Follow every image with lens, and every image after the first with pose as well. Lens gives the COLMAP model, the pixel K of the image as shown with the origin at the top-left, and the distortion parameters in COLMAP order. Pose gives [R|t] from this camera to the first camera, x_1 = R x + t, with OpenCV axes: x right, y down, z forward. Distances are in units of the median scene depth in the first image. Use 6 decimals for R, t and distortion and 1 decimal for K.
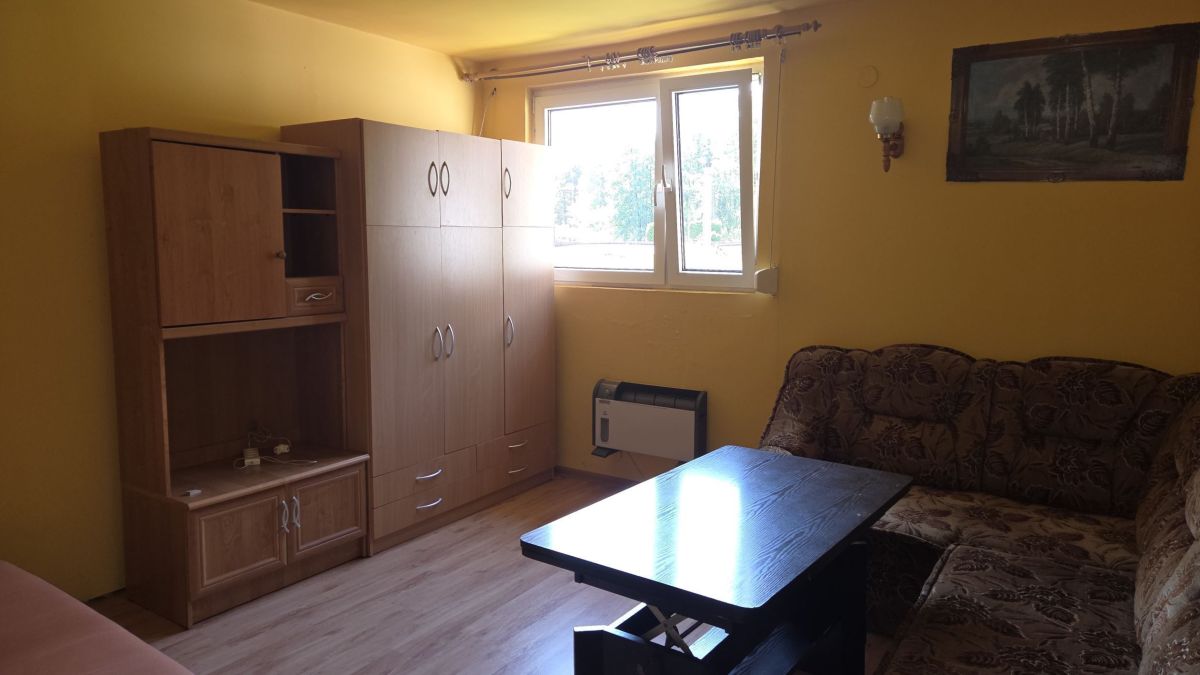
lens RADIAL K [[799.3, 0, 597.6], [0, 799.3, 334.2], [0, 0, 1]] dist [0.052328, -0.025217]
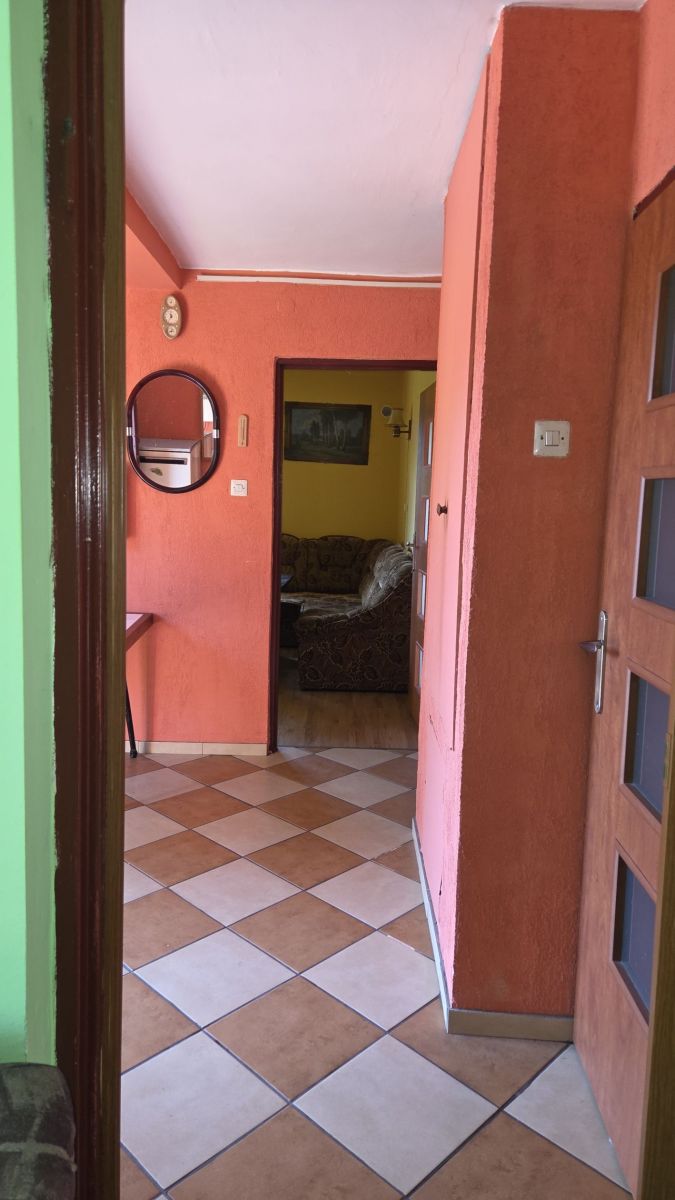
lens RADIAL K [[799.3, 0, 334.5], [0, 799.3, 597.7], [0, 0, 1]] dist [0.052328, -0.025217]
pose [[0.834559, -0.053783, 0.548287, -0.757573], [0.032686, 0.998304, 0.048175, 0.099607], [-0.549948, -0.022284, 0.834902, -1.033659]]
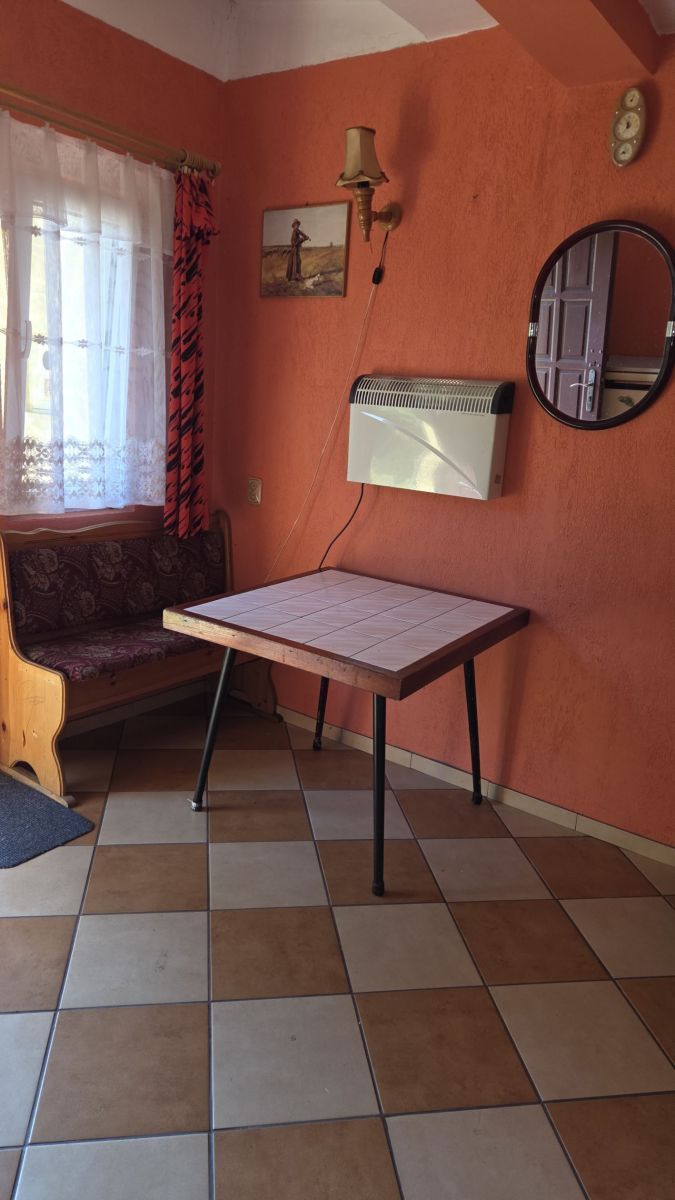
lens RADIAL K [[799.3, 0, 341.9], [0, 799.3, 591.5], [0, 0, 1]] dist [0.052328, -0.025217]
pose [[0.995986, 0.087259, -0.019946, -0.307032], [-0.084148, 0.988747, 0.123687, 0.049015], [0.030514, -0.121512, 0.992121, -0.420146]]
